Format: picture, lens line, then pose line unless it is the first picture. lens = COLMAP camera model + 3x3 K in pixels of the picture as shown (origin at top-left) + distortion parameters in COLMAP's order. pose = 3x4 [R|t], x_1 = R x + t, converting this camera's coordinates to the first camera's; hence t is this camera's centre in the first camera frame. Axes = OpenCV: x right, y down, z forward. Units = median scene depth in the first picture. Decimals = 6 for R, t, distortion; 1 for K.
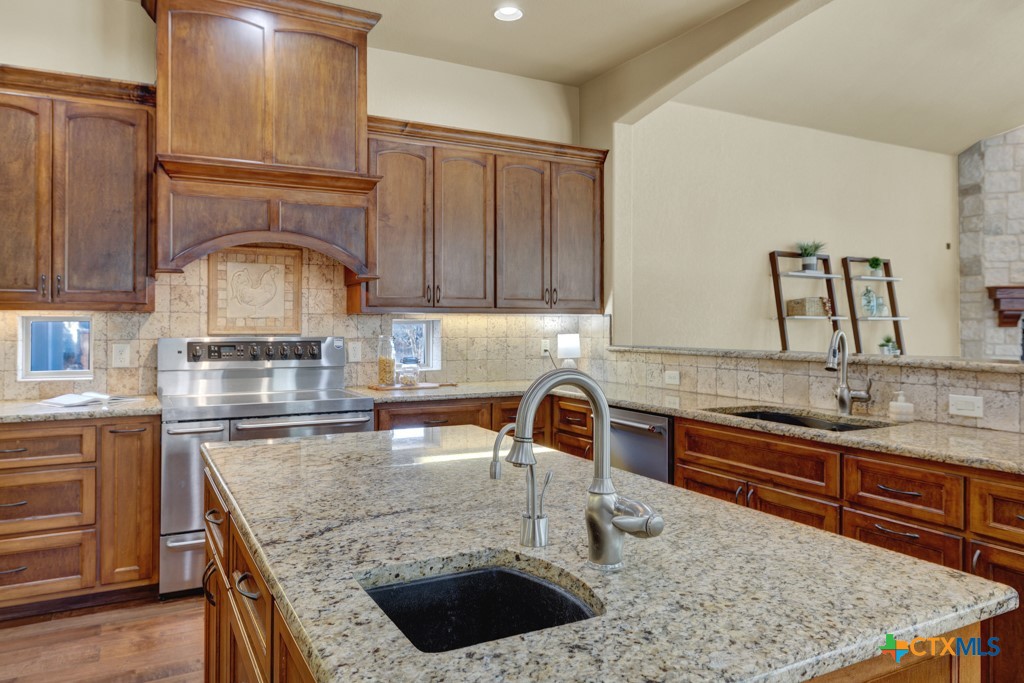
lens RADIAL K [[705.0, 0, 512.4], [0, 705.0, 319.6], [0, 0, 1]] dist [0.003362, 0.001368]
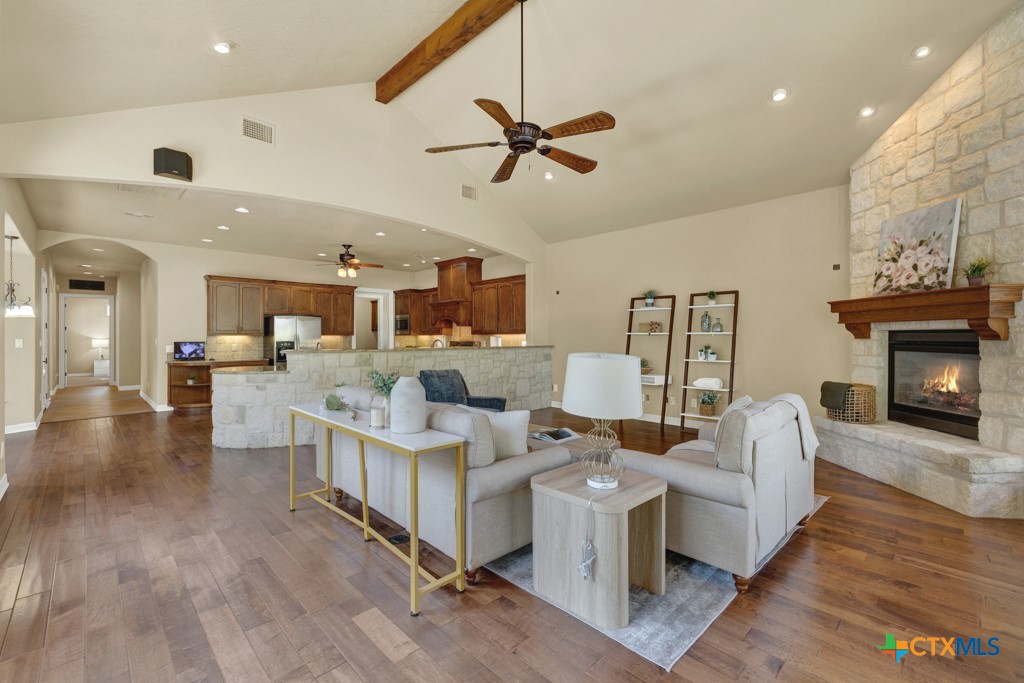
lens RADIAL K [[440.3, 0, 507.0], [0, 440.3, 338.8], [0, 0, 1]] dist [-0.000536, -0.000229]
pose [[0.271359, -0.000218, -0.962478, 1.290450], [0.006864, 0.999975, 0.001709, 0.005966], [0.962454, -0.007070, 0.271354, 0.340065]]
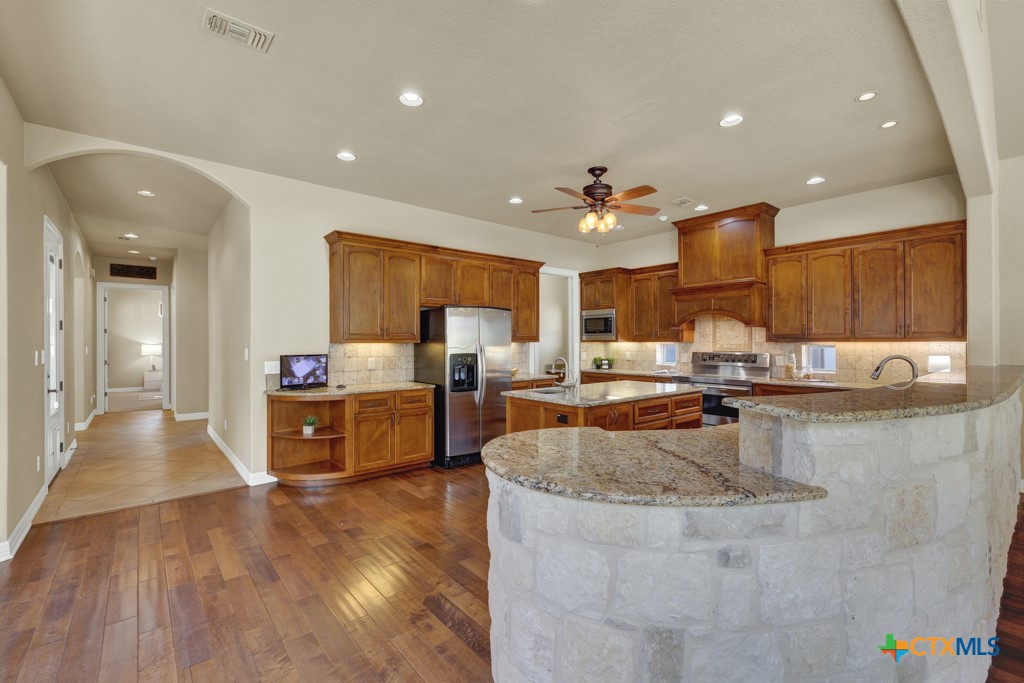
lens RADIAL K [[442.5, 0, 505.1], [0, 442.5, 346.5], [0, 0, 1]] dist [0.001854, 0.000186]
pose [[0.199605, 0.008224, -0.979842, 0.572478], [0.004291, 0.999948, 0.009267, -0.007069], [0.979867, -0.006054, 0.199560, -0.021309]]
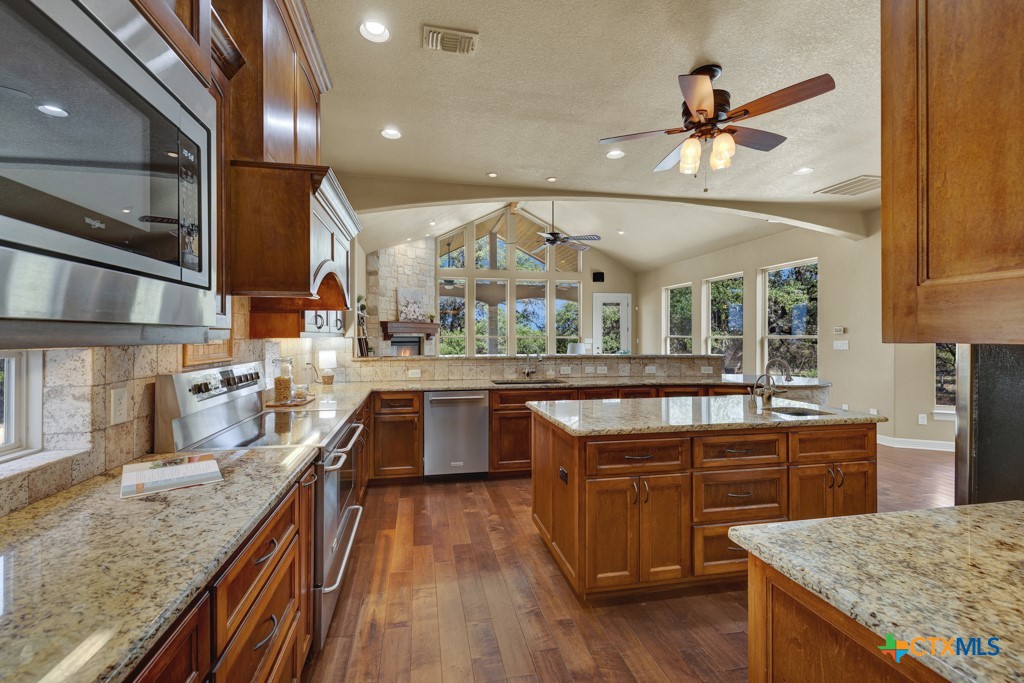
lens RADIAL K [[433.0, 0, 500.9], [0, 433.0, 335.9], [0, 0, 1]] dist [0.001276, 0.000056]
pose [[0.305578, -0.002047, 0.952165, -0.469821], [-0.003815, 0.999987, 0.003375, -0.009886], [-0.952159, -0.004664, 0.305566, 0.300949]]
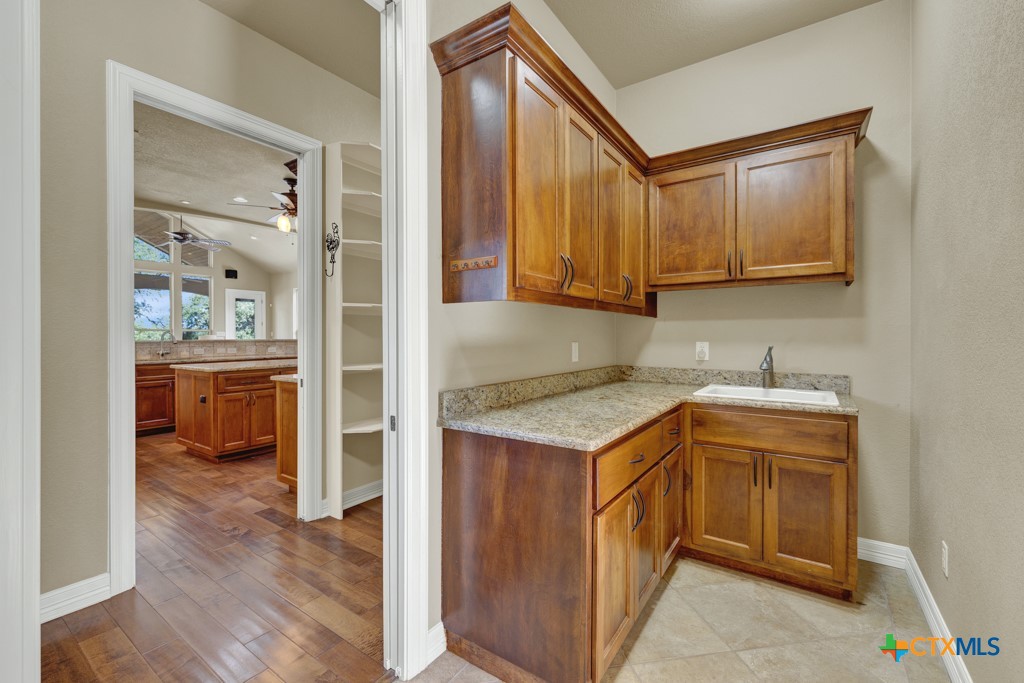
lens RADIAL K [[433.0, 0, 500.9], [0, 433.0, 335.9], [0, 0, 1]] dist [0.001276, 0.000056]
pose [[-0.445575, -0.005523, 0.895228, -0.879772], [-0.002568, 0.999985, 0.004891, 0.011493], [-0.895241, -0.000120, -0.445582, 0.252291]]
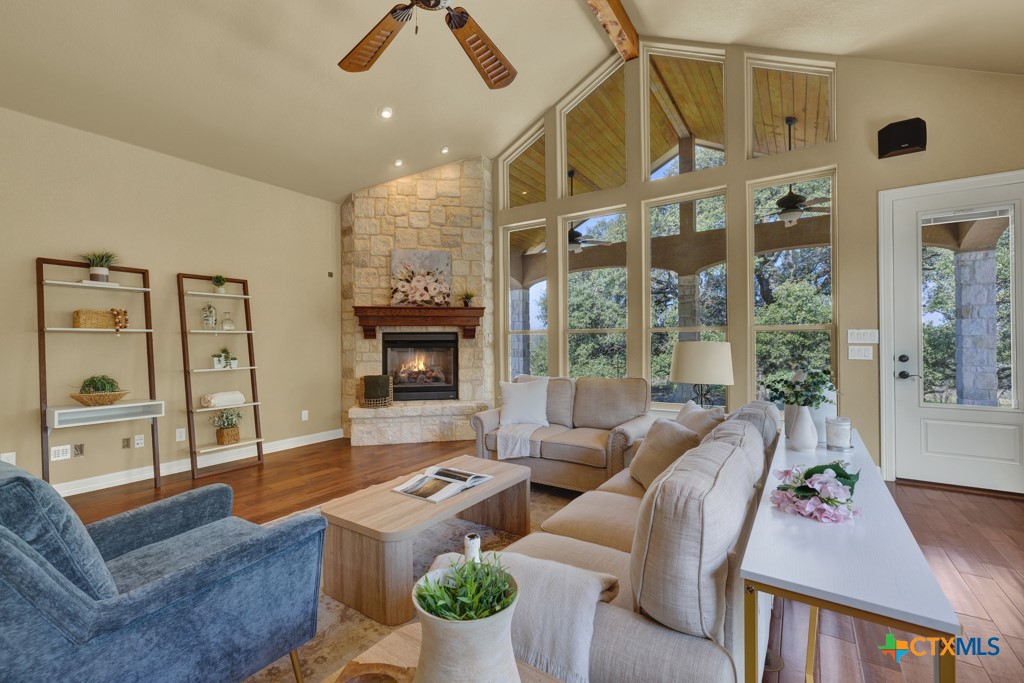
lens RADIAL K [[440.3, 0, 507.0], [0, 440.3, 338.8], [0, 0, 1]] dist [-0.000536, -0.000229]
pose [[0.887625, -0.007517, 0.460505, 0.600413], [0.009610, 0.999951, -0.002202, 0.015538], [-0.460466, 0.006380, 0.887654, 0.188357]]
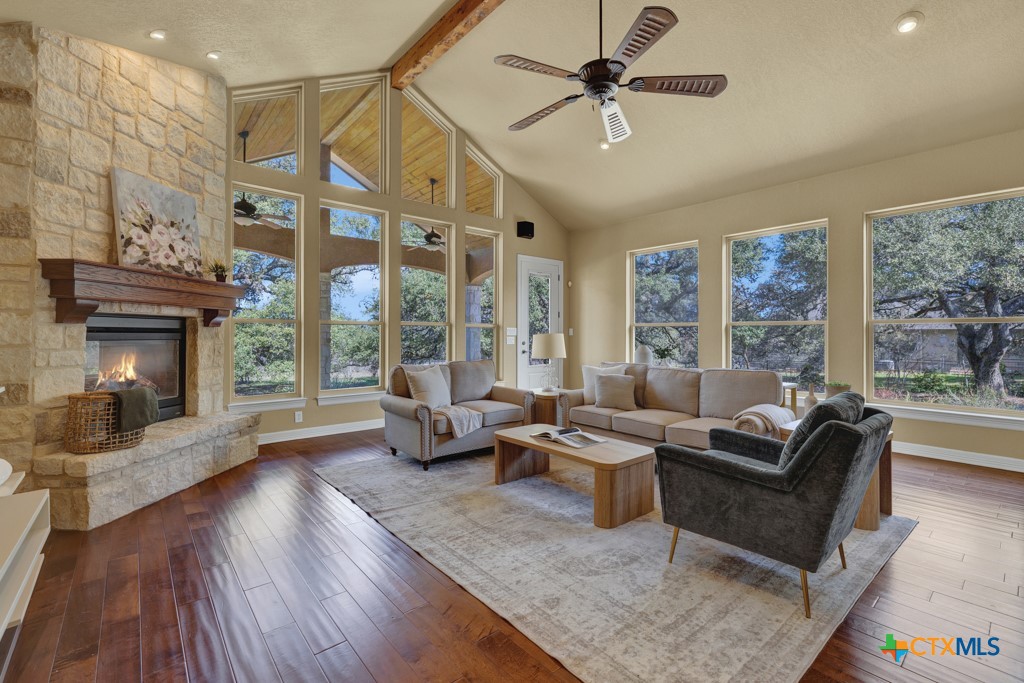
lens RADIAL K [[443.9, 0, 499.2], [0, 443.9, 329.2], [0, 0, 1]] dist [-0.002595, -0.000392]
pose [[-0.189882, 0.003139, 0.981802, 0.228360], [-0.009053, 0.999947, -0.004948, 0.015308], [-0.981765, -0.009828, -0.189843, 0.738088]]
